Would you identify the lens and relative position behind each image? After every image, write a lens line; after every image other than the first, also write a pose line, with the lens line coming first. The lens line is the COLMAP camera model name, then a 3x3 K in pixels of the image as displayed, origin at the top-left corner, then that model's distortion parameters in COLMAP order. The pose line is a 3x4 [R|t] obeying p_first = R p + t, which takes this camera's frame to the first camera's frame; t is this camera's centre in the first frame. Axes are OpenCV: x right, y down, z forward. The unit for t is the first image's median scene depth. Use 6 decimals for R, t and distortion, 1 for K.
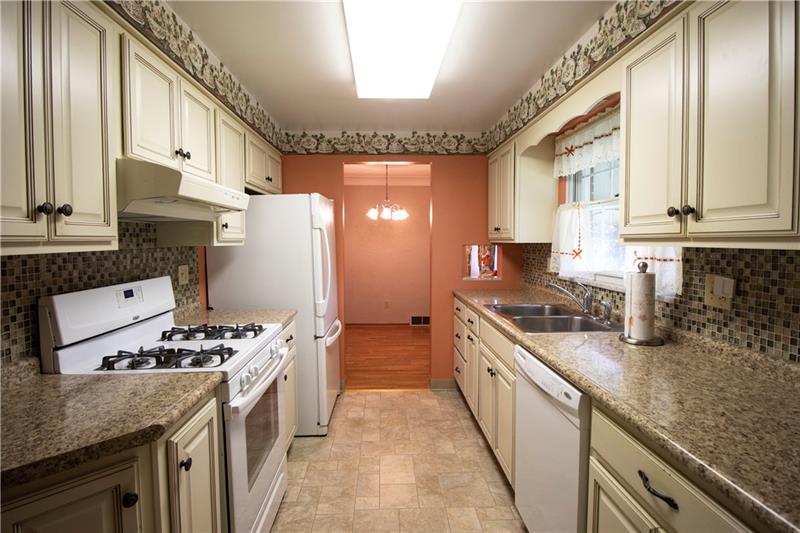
lens RADIAL K [[386.4, 0, 400.0], [0, 386.4, 256.6], [0, 0, 1]] dist [-0.000051, -0.015049]
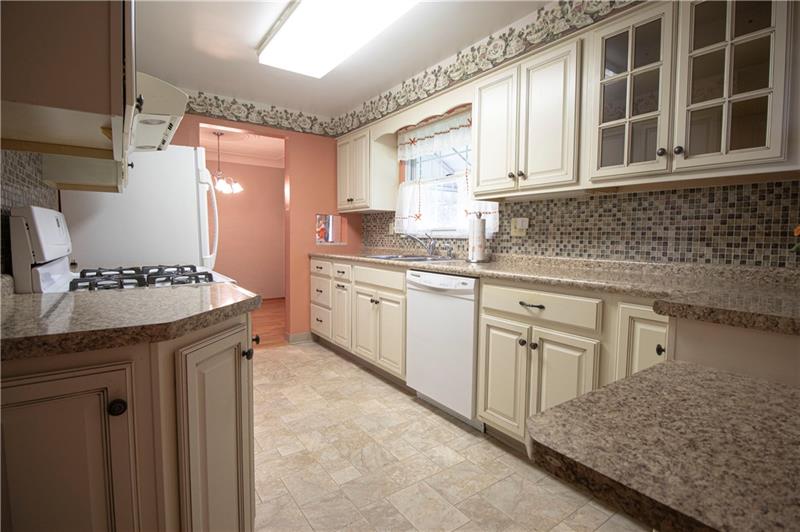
lens RADIAL K [[374.2, 0, 393.9], [0, 374.2, 256.6], [0, 0, 1]] dist [-0.000222, -0.013441]
pose [[0.845111, -0.017836, 0.534294, -0.500661], [0.009054, 0.999777, 0.019053, 0.162501], [-0.534515, -0.011264, 0.845084, -0.133012]]
